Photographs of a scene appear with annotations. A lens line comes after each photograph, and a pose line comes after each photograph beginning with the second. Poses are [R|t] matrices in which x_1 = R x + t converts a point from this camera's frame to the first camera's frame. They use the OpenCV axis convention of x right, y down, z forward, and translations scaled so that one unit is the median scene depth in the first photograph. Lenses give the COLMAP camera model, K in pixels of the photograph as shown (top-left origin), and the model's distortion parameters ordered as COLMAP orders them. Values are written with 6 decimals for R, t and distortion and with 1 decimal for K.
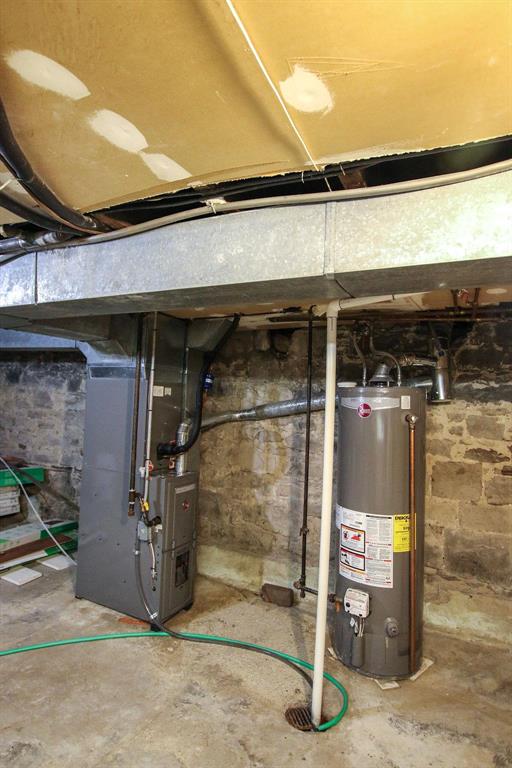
lens RADIAL K [[400.1, 0, 255.4], [0, 400.1, 379.7], [0, 0, 1]] dist [-0.023080, 0.003475]
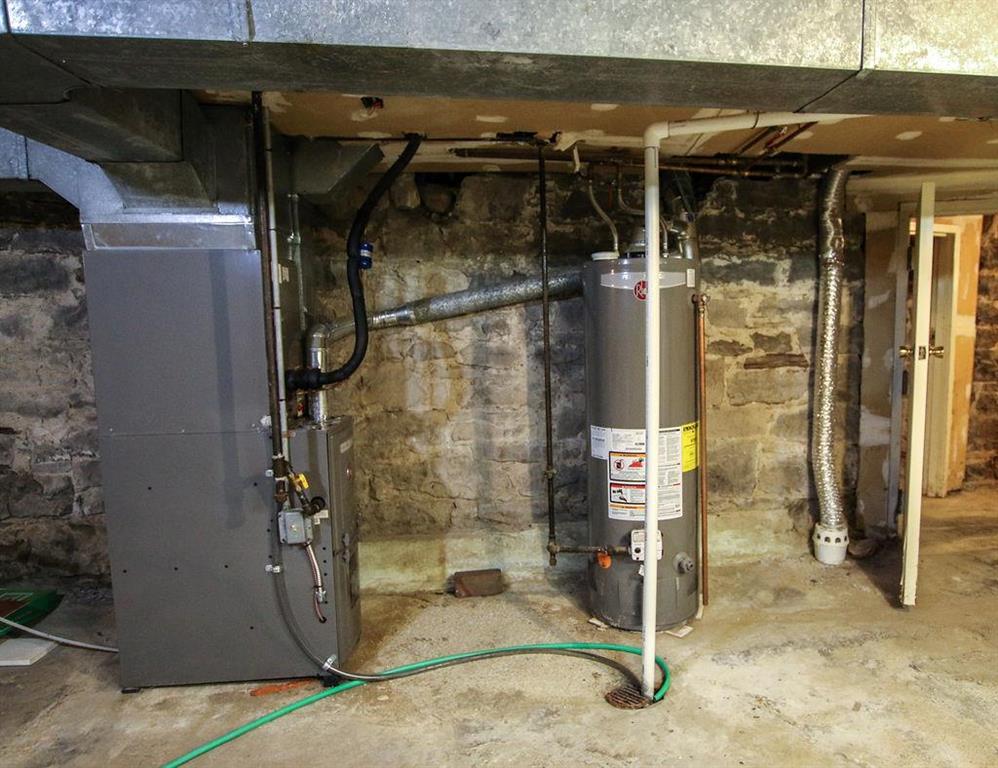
lens RADIAL K [[639.2, 0, 501.0], [0, 639.2, 388.4], [0, 0, 1]] dist [-0.023355, 0.005249]
pose [[0.844230, -0.095823, 0.527346, -0.494412], [0.016995, 0.988180, 0.152353, 0.062232], [-0.535711, -0.119659, 0.835880, 0.136121]]
